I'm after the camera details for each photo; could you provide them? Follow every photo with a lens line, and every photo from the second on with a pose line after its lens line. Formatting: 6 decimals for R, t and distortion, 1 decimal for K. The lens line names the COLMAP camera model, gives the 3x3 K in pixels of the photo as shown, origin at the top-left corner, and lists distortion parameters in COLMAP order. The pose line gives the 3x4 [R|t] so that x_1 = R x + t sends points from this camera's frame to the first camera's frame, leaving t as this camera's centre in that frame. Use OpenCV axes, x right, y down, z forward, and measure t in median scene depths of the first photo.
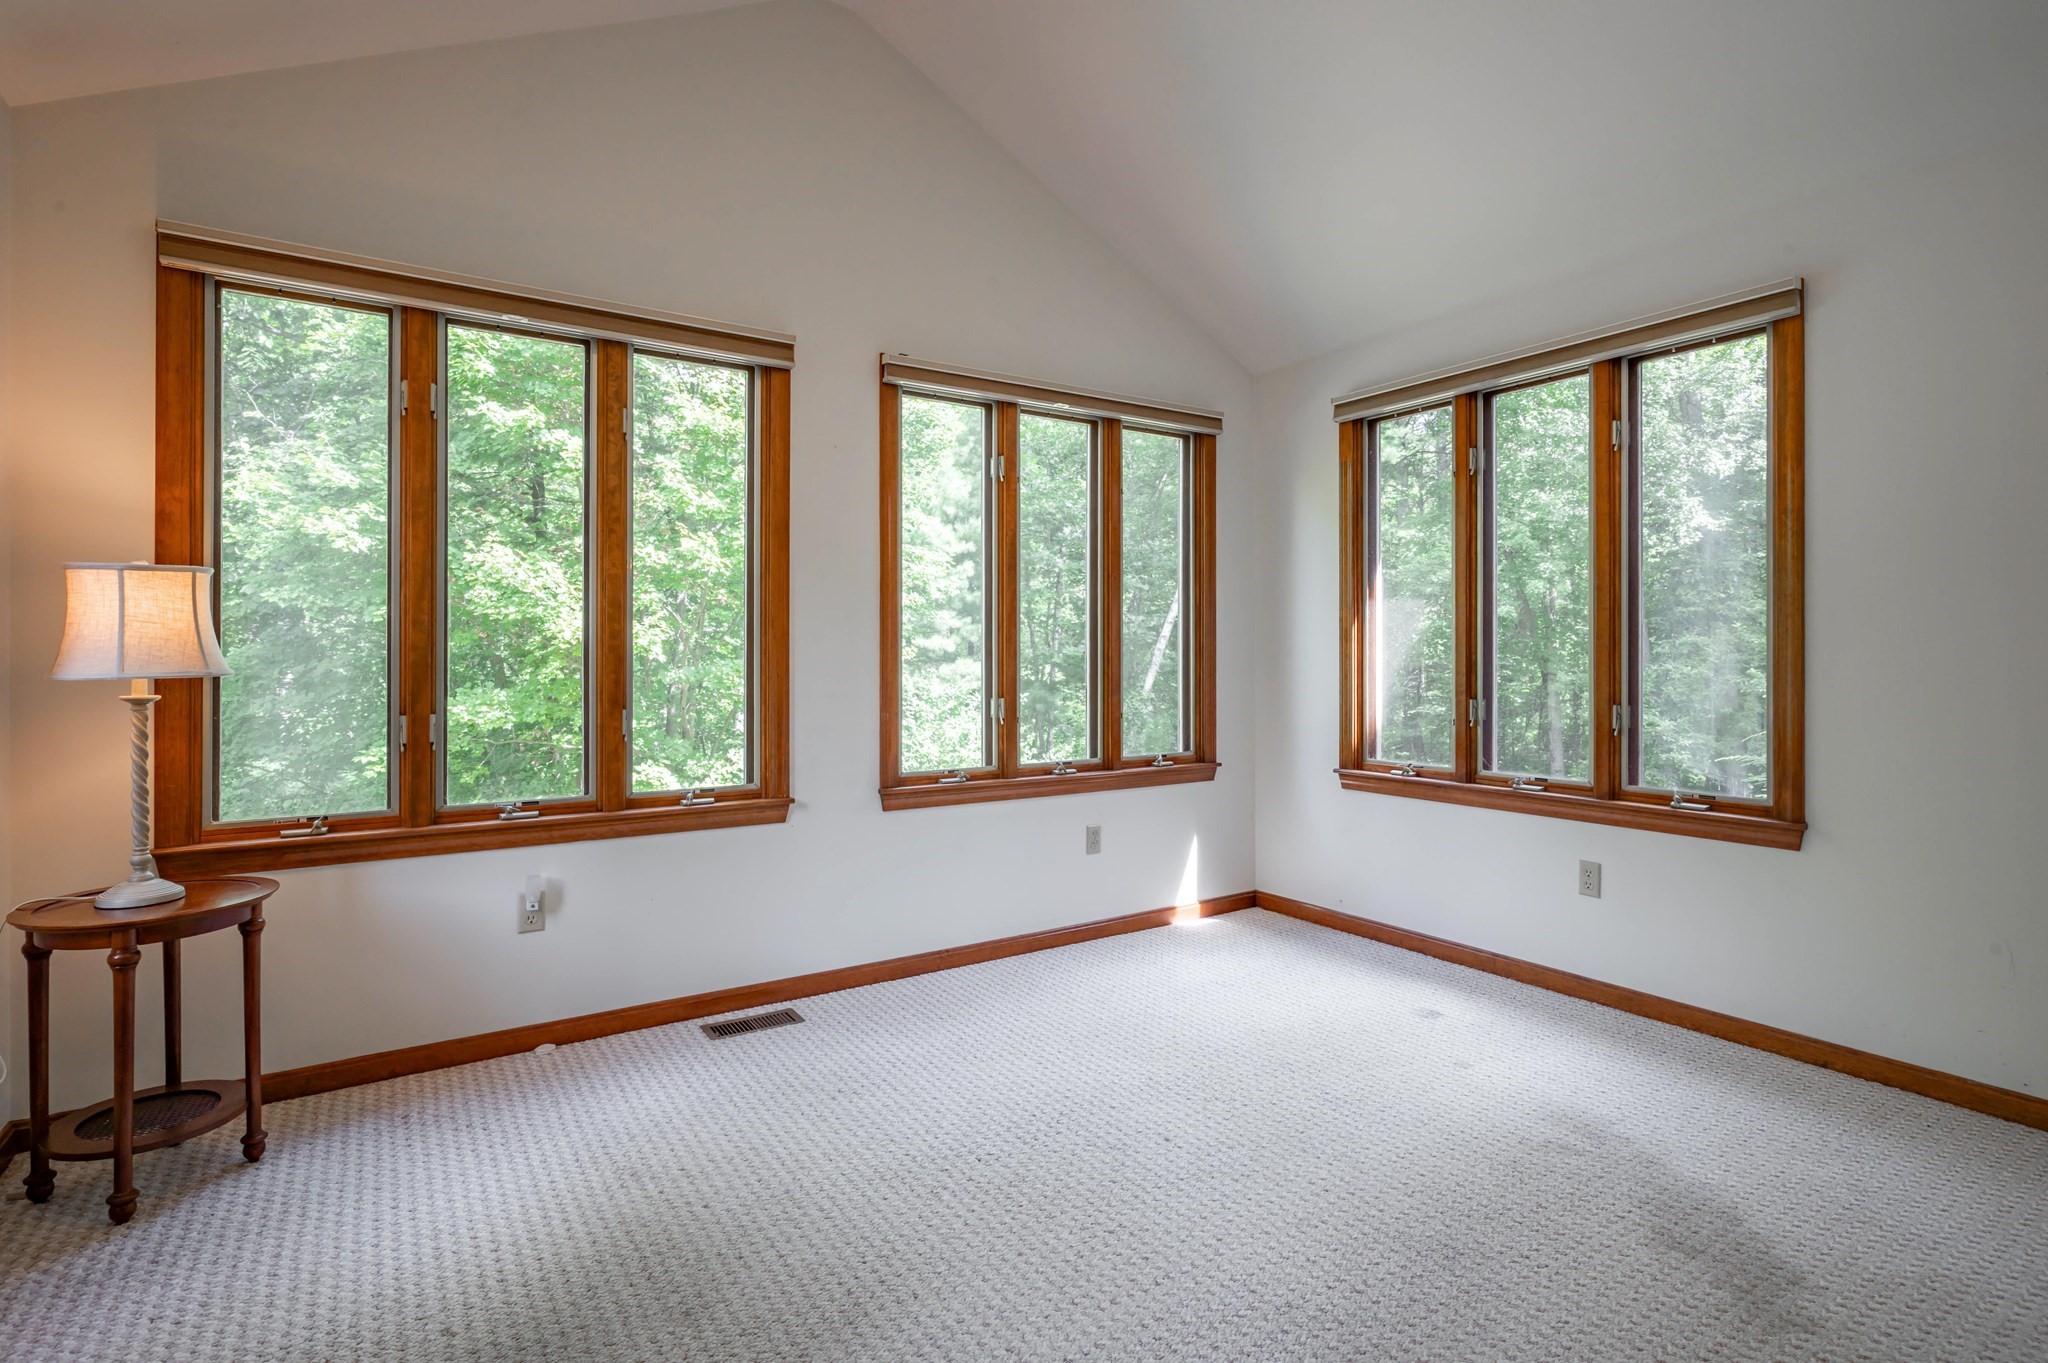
lens RADIAL K [[1005.5, 0, 1029.9], [0, 1005.5, 620.4], [0, 0, 1]] dist [-0.002637, 0.000661]
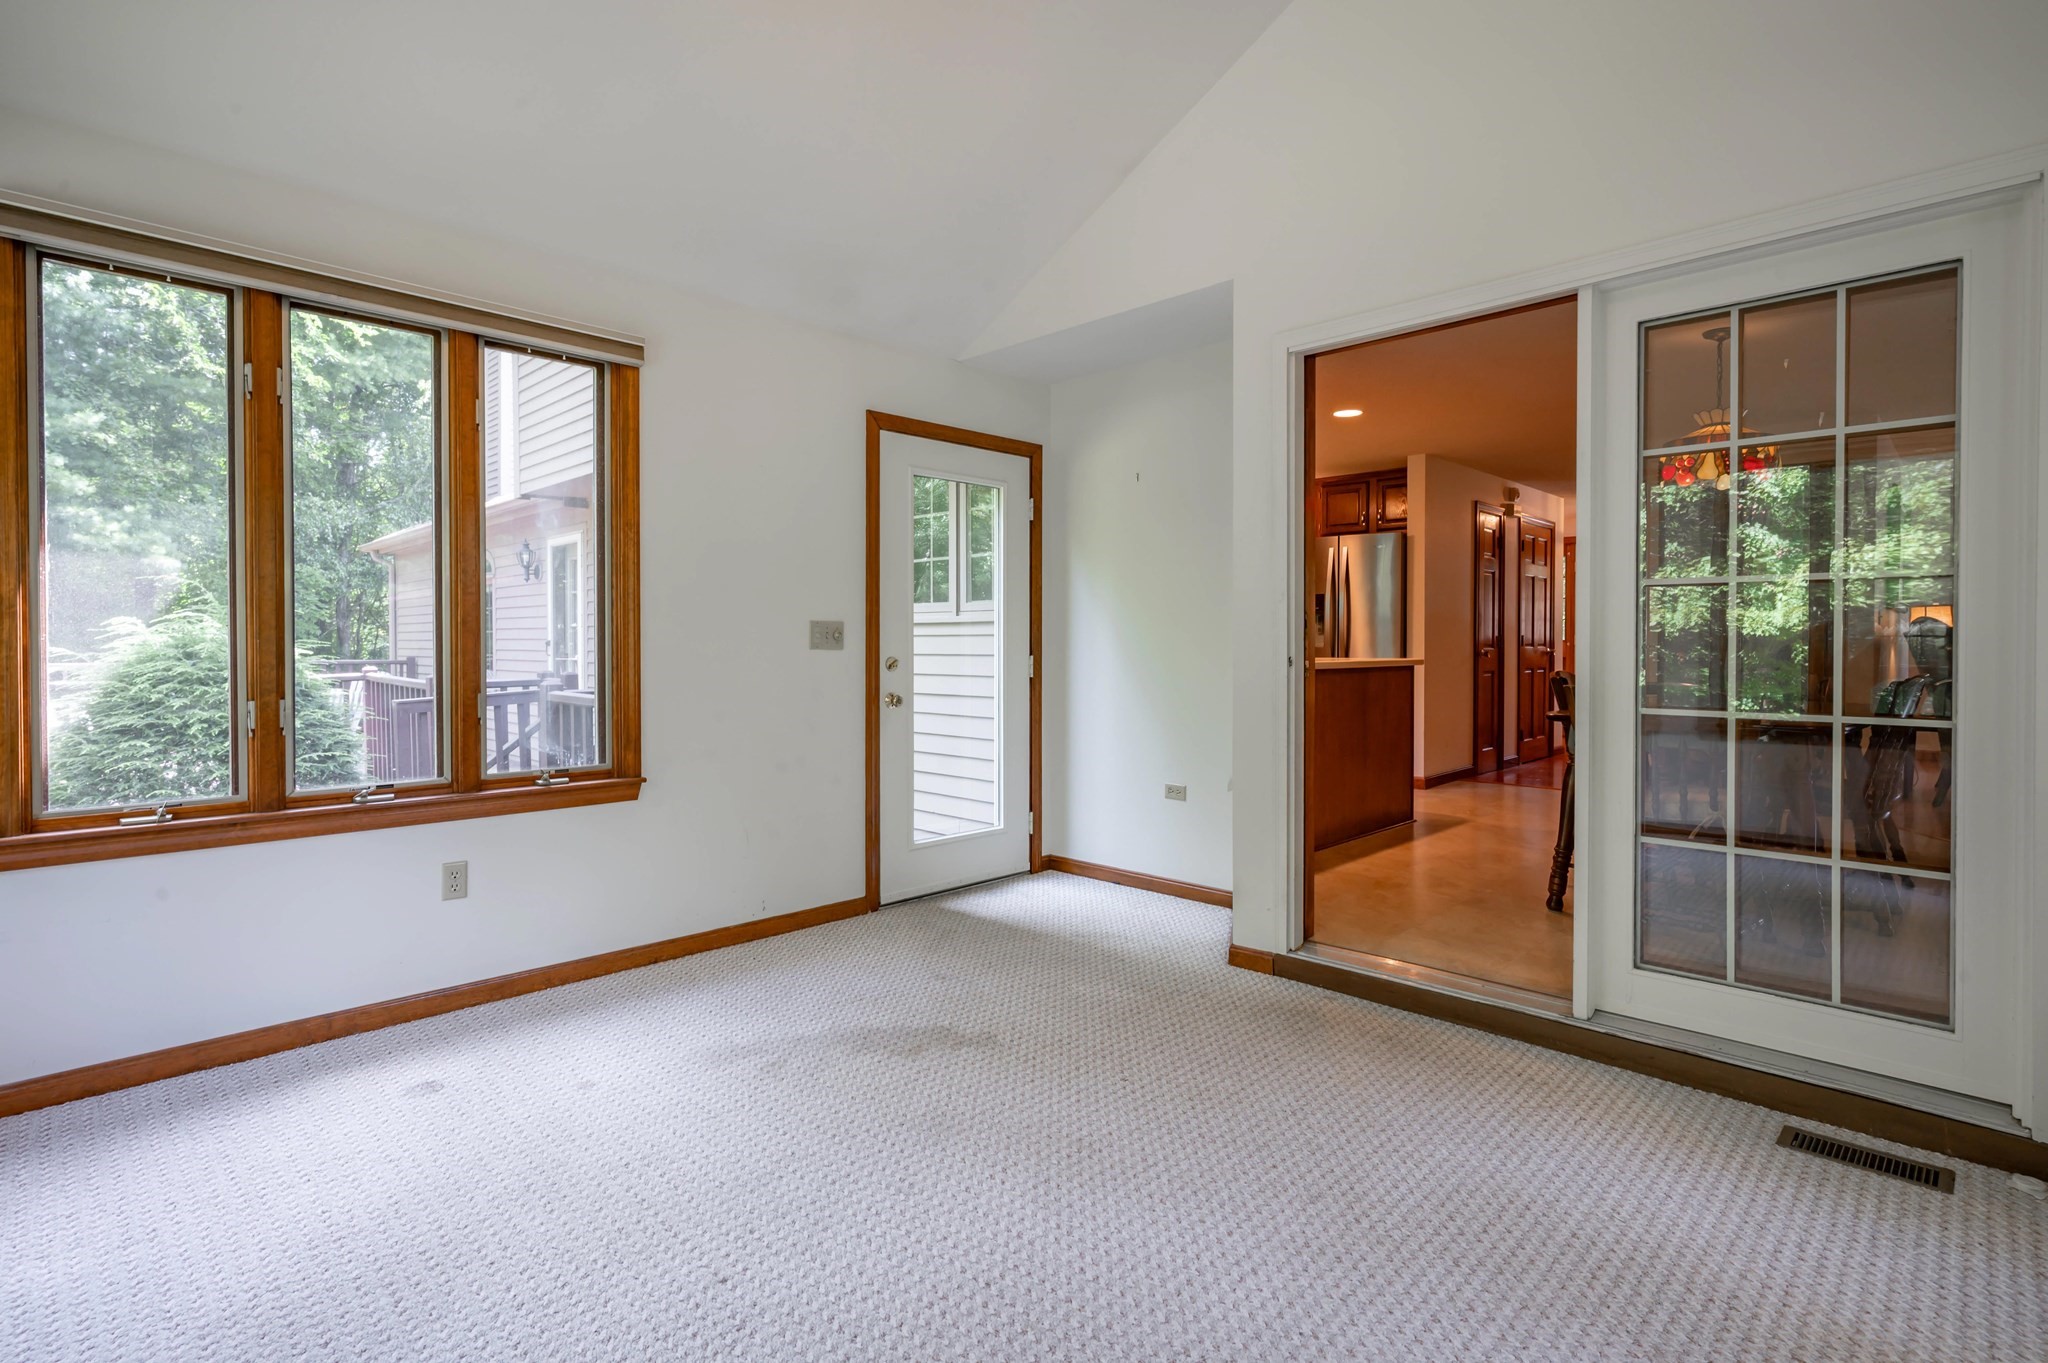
lens RADIAL K [[1005.5, 0, 1029.9], [0, 1005.5, 620.4], [0, 0, 1]] dist [-0.002637, 0.000661]
pose [[-0.215697, 0.019108, 0.976273, -0.523539], [-0.035474, 0.998995, -0.027390, 0.023591], [-0.975816, -0.040540, -0.214802, 0.753095]]
